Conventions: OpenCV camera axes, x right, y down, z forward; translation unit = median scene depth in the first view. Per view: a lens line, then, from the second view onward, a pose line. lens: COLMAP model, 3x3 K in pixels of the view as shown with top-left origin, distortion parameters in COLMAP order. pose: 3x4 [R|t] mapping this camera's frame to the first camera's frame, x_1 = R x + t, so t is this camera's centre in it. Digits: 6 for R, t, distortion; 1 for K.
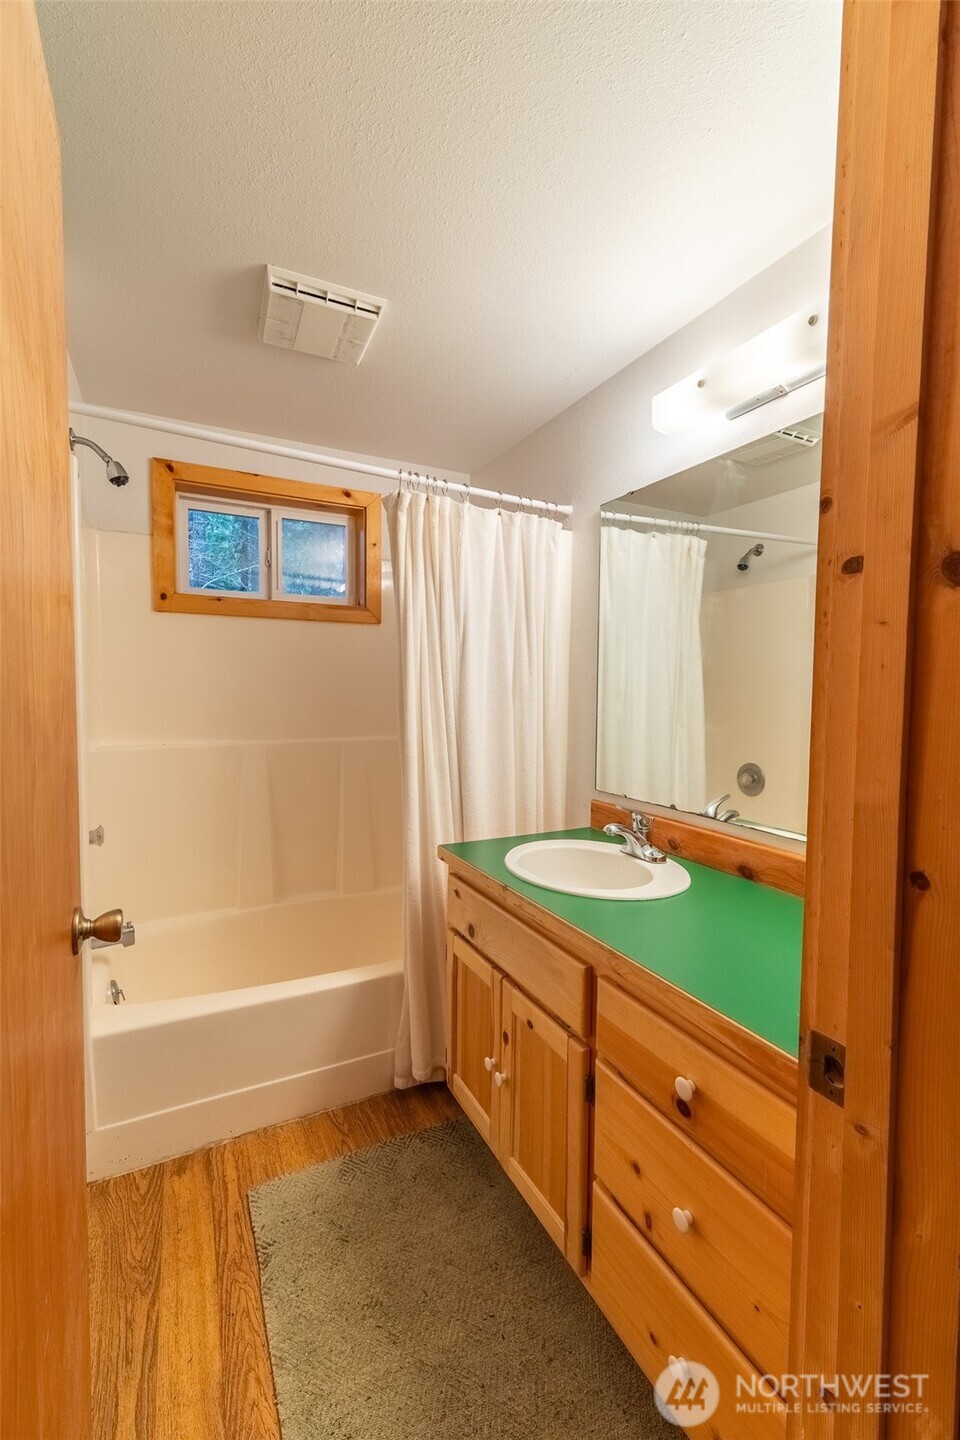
lens RADIAL K [[608.2, 0, 479.5], [0, 608.2, 719.7], [0, 0, 1]] dist [0.008673, -0.001025]
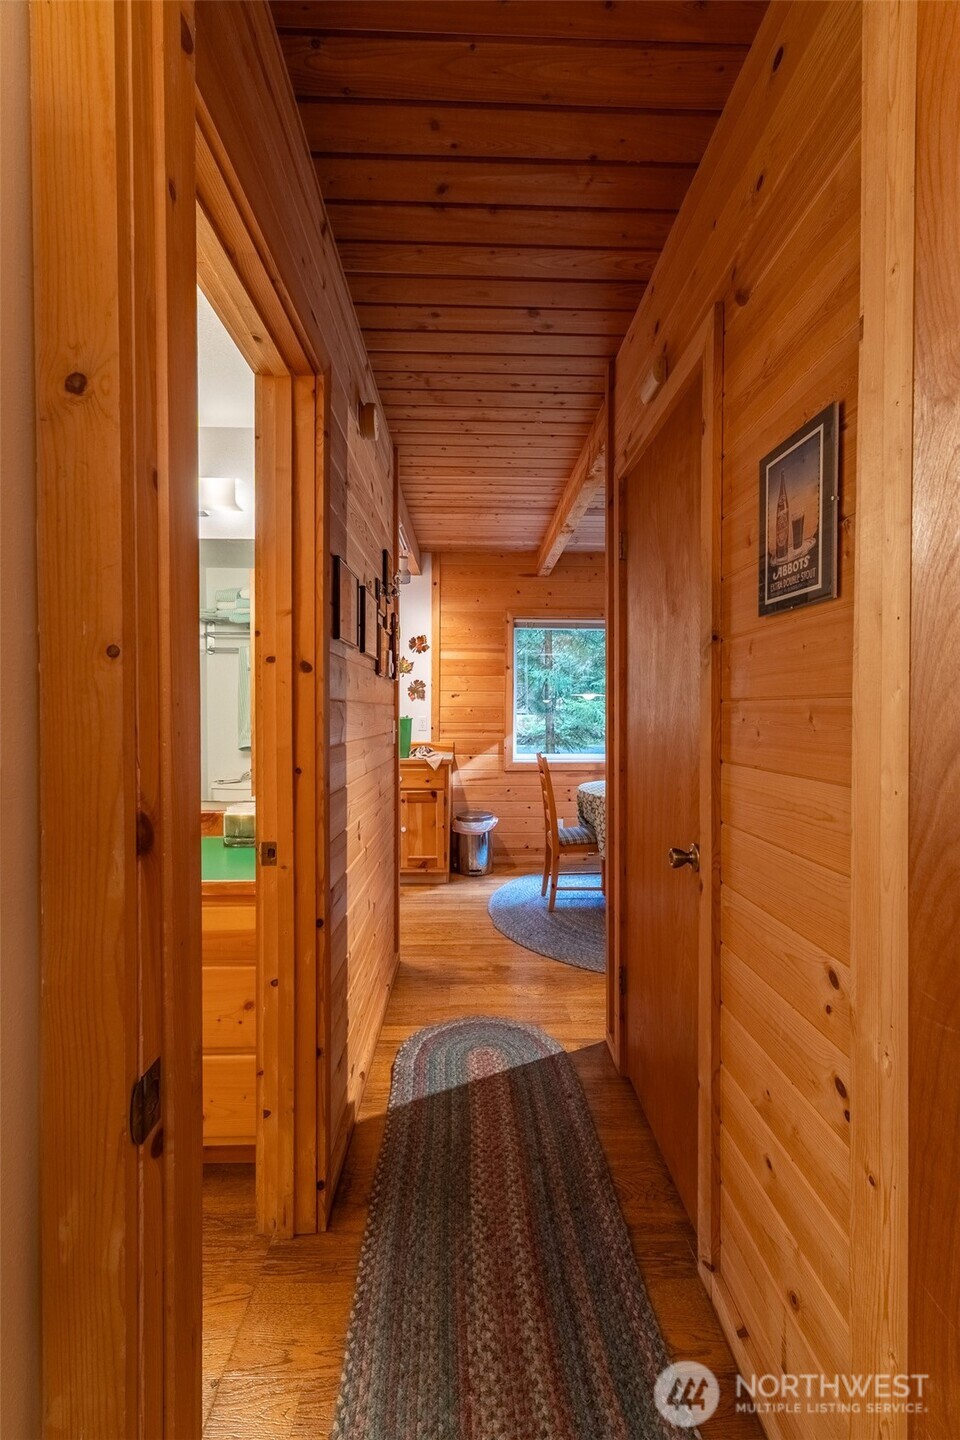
lens RADIAL K [[608.2, 0, 482.0], [0, 608.2, 717.5], [0, 0, 1]] dist [0.008673, -0.001025]
pose [[0.430123, -0.016141, 0.902626, -1.438608], [0.050044, 0.998729, -0.005987, 0.064700], [-0.901382, 0.047746, 0.430384, -0.995740]]
